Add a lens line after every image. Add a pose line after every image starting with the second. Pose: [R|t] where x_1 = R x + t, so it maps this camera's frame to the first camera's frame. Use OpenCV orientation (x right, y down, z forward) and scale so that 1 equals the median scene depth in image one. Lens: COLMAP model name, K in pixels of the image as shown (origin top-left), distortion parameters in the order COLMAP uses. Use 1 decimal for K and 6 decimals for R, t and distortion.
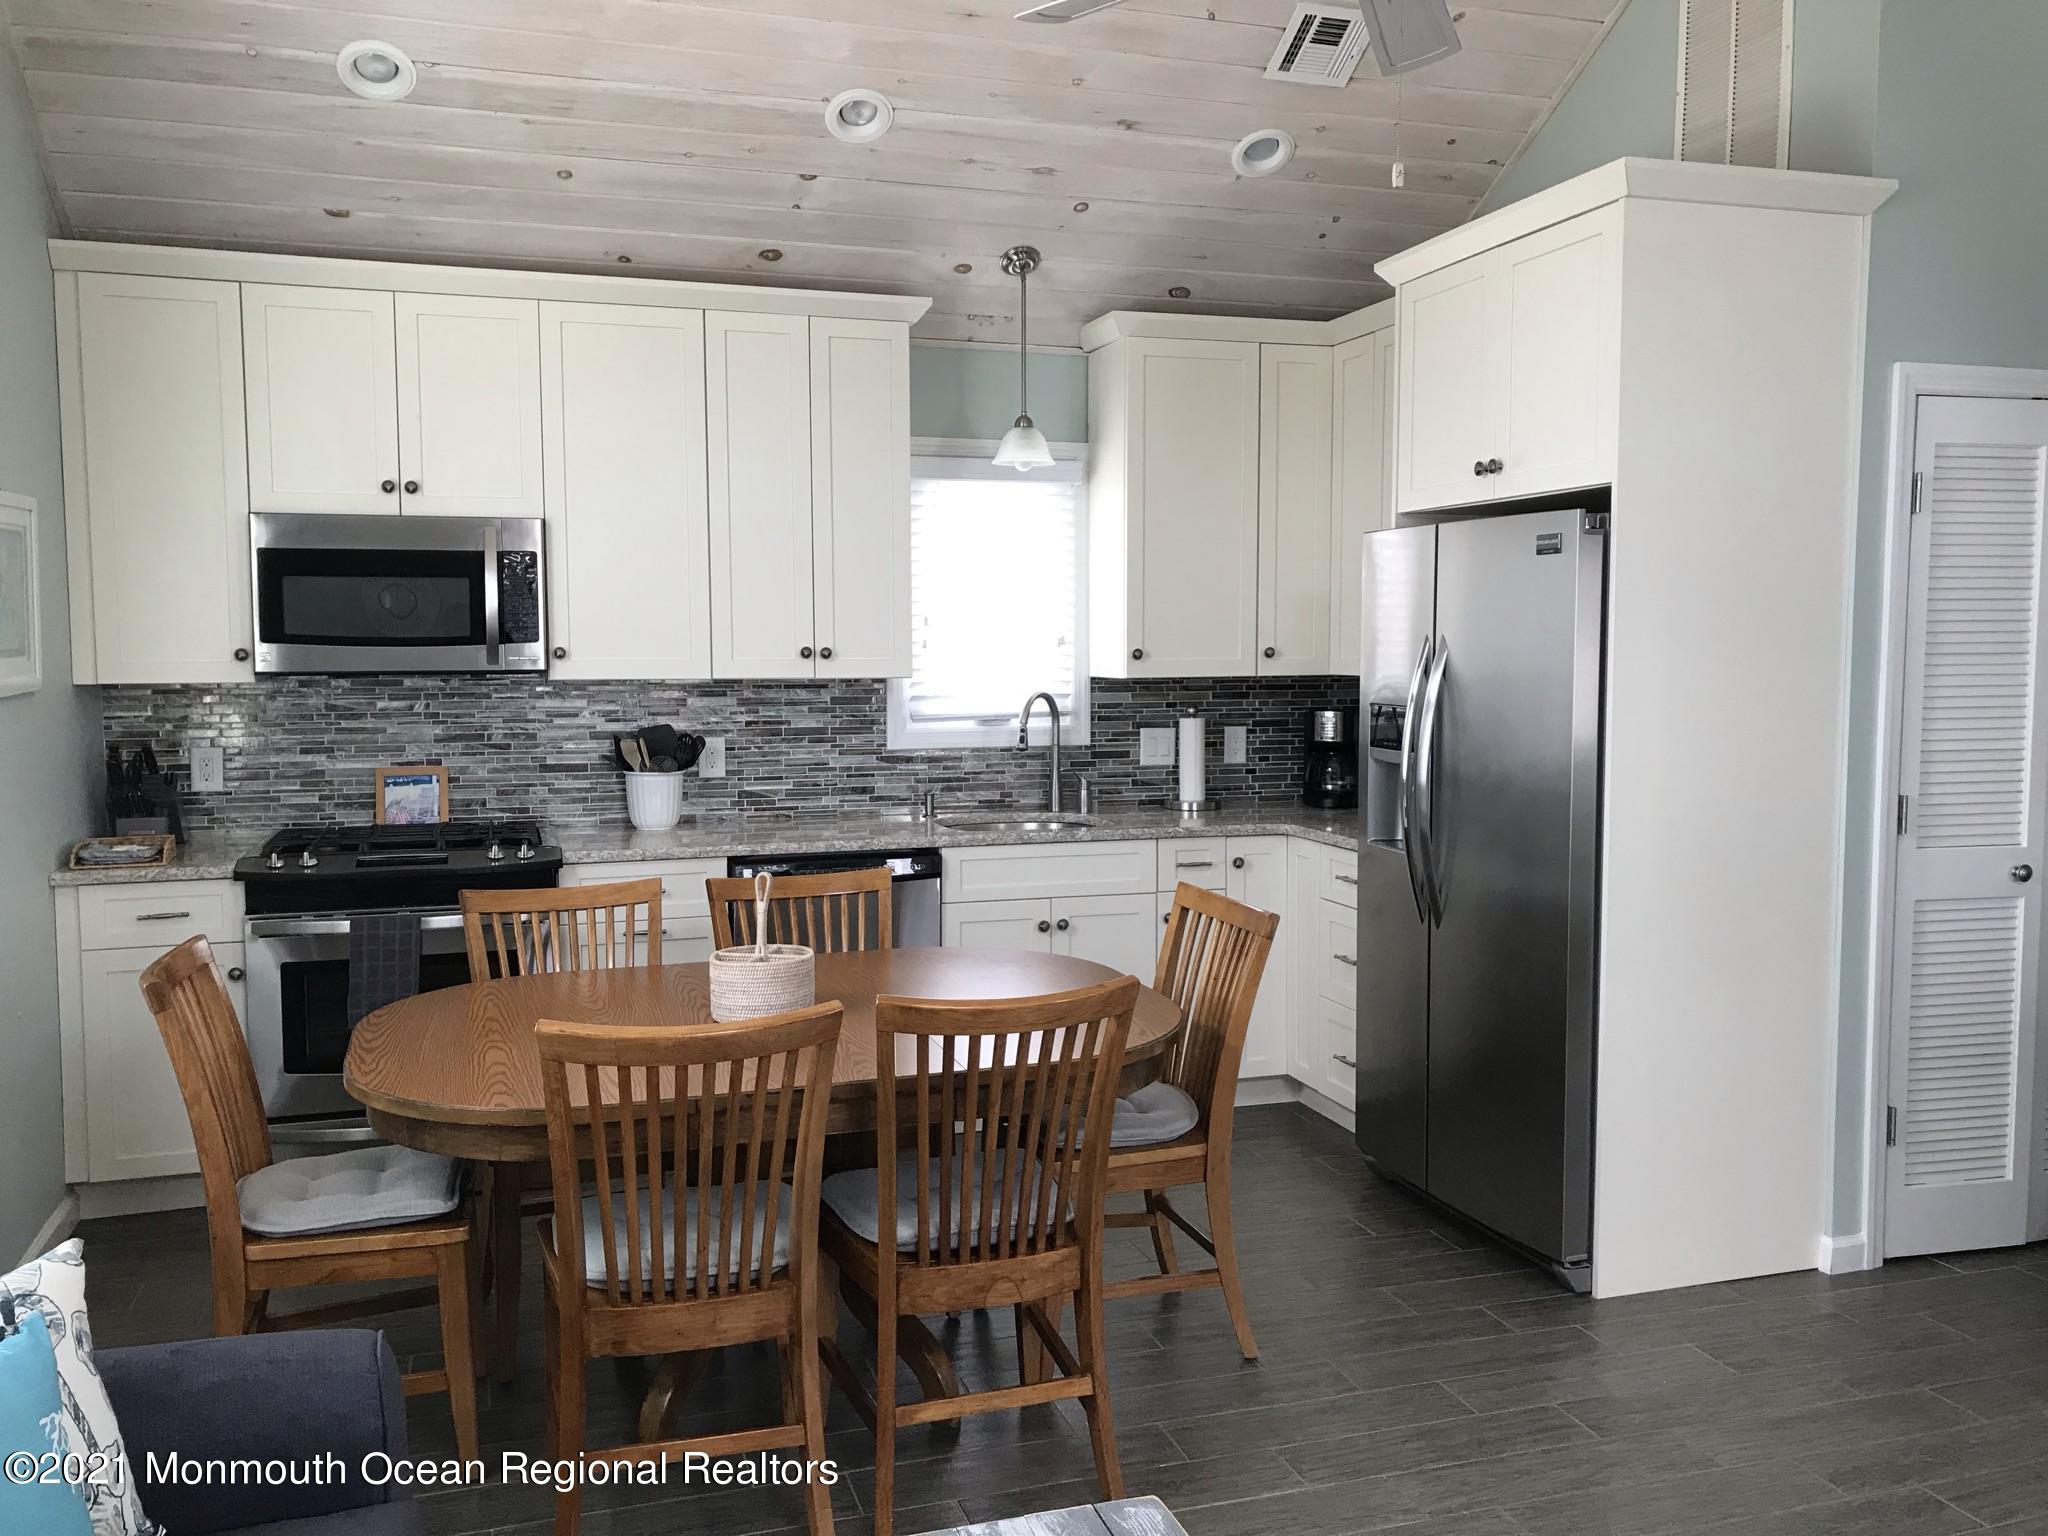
lens RADIAL K [[1676.9, 0, 1024.0], [0, 1676.9, 768.0], [0, 0, 1]] dist [0.003032, 0.002770]
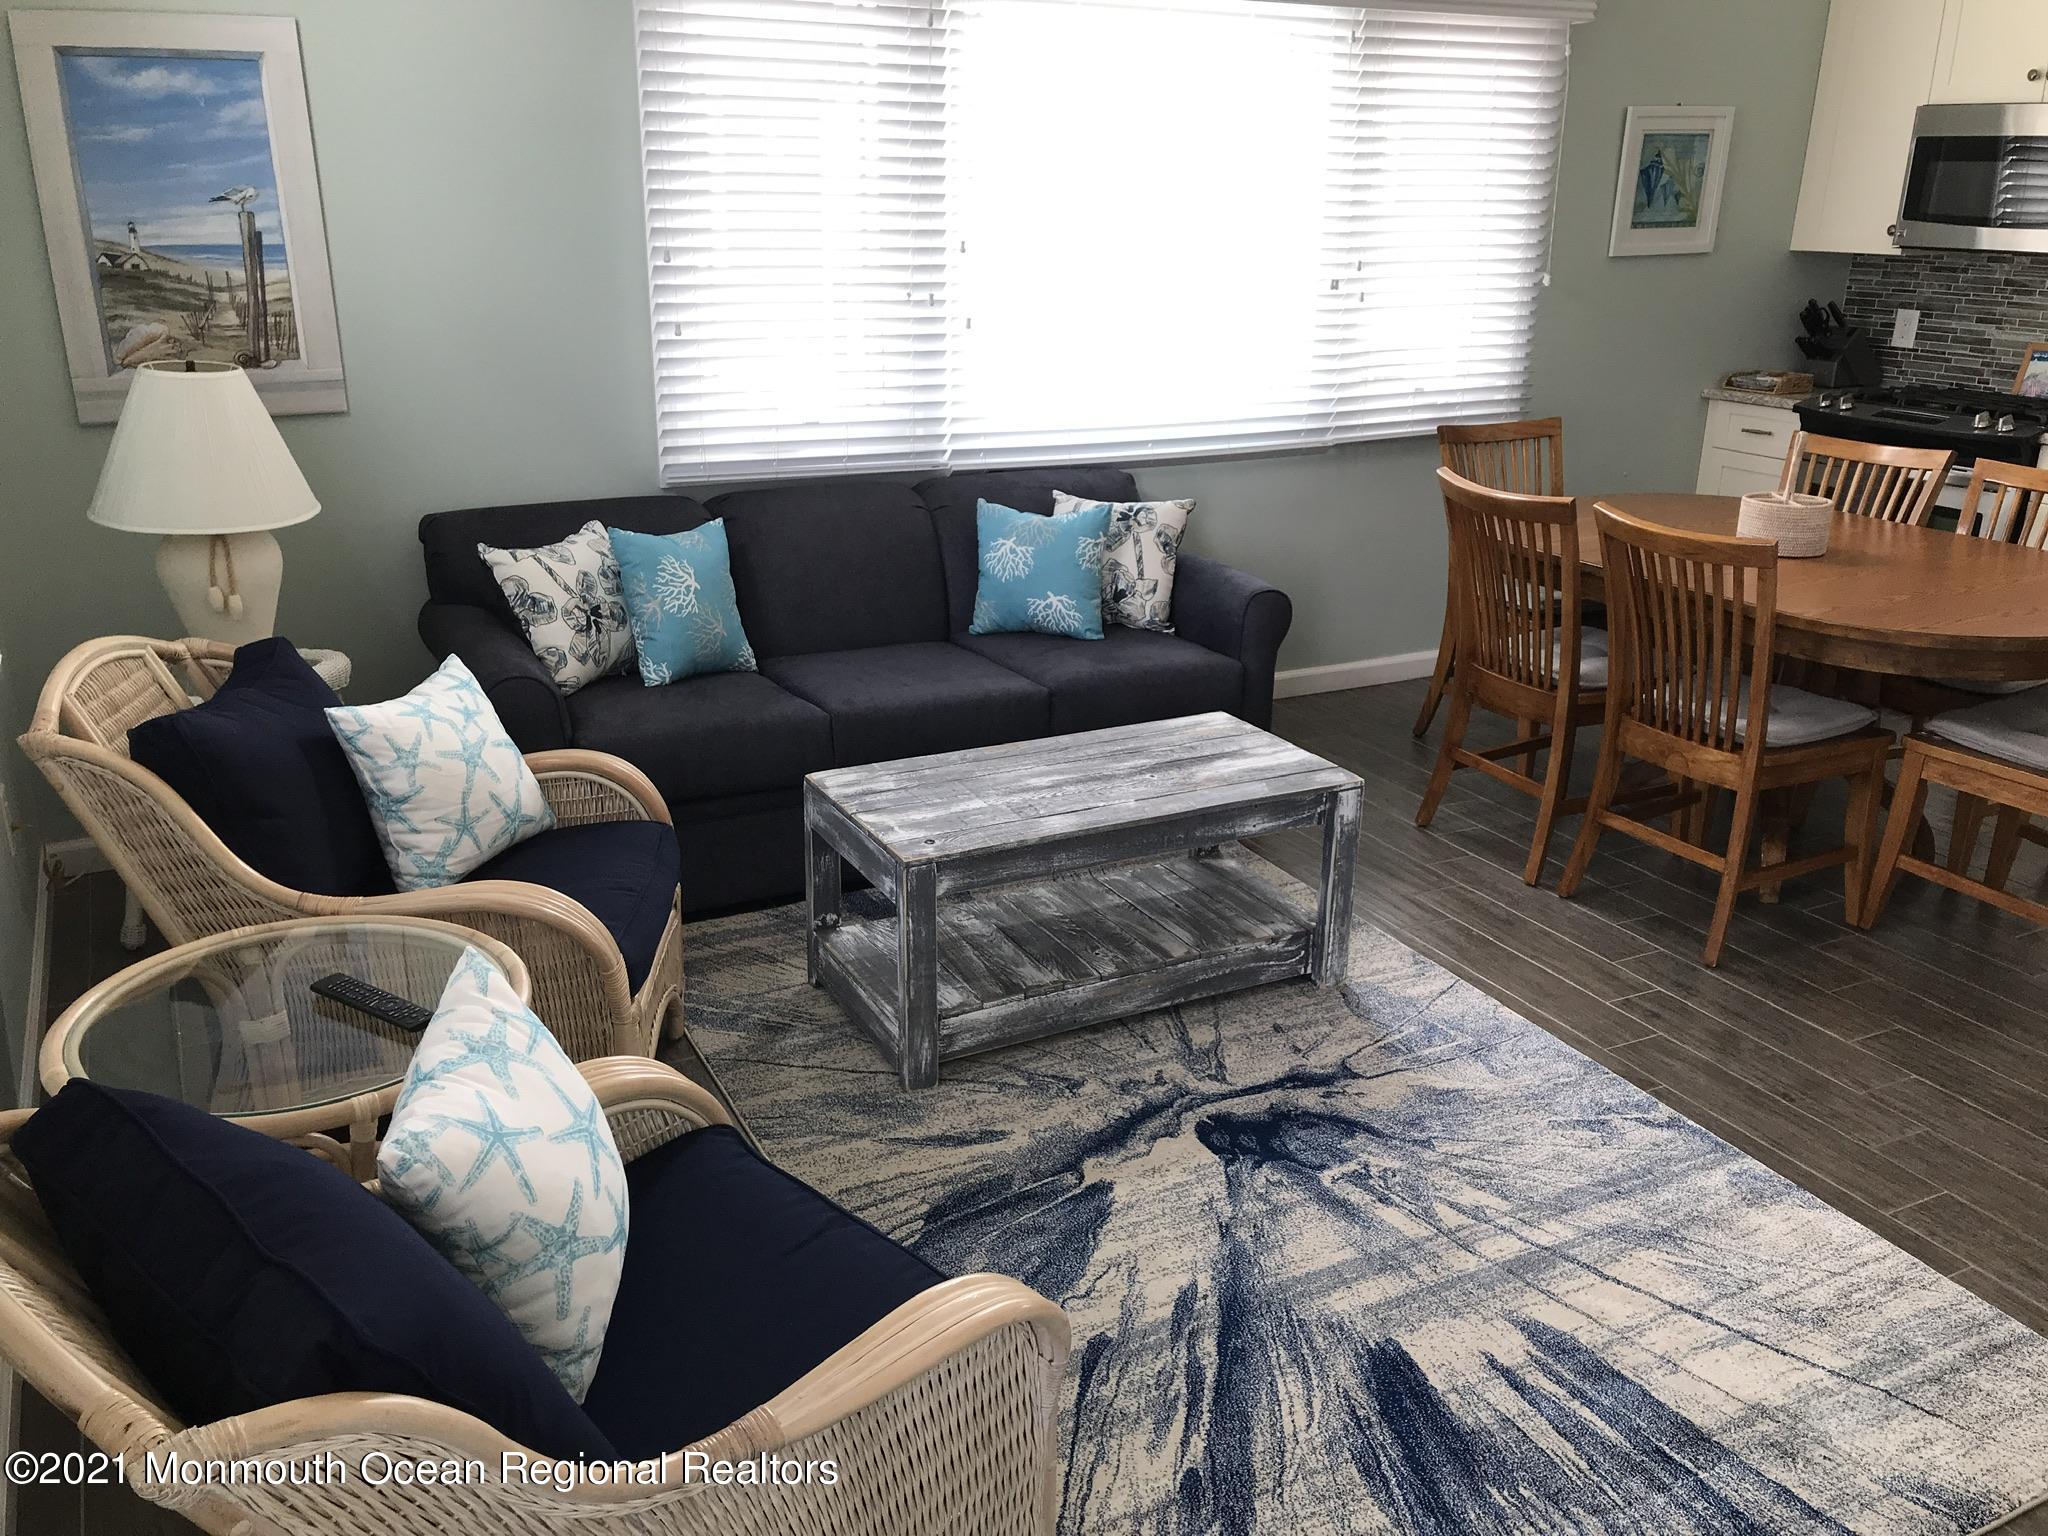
lens RADIAL K [[1676.9, 0, 1024.0], [0, 1676.9, 768.0], [0, 0, 1]] dist [0.003032, 0.002770]
pose [[0.171809, 0.326689, -0.929385, 0.624636], [-0.089672, 0.944683, 0.315490, -0.024839], [0.981041, 0.029136, 0.191600, 0.151593]]
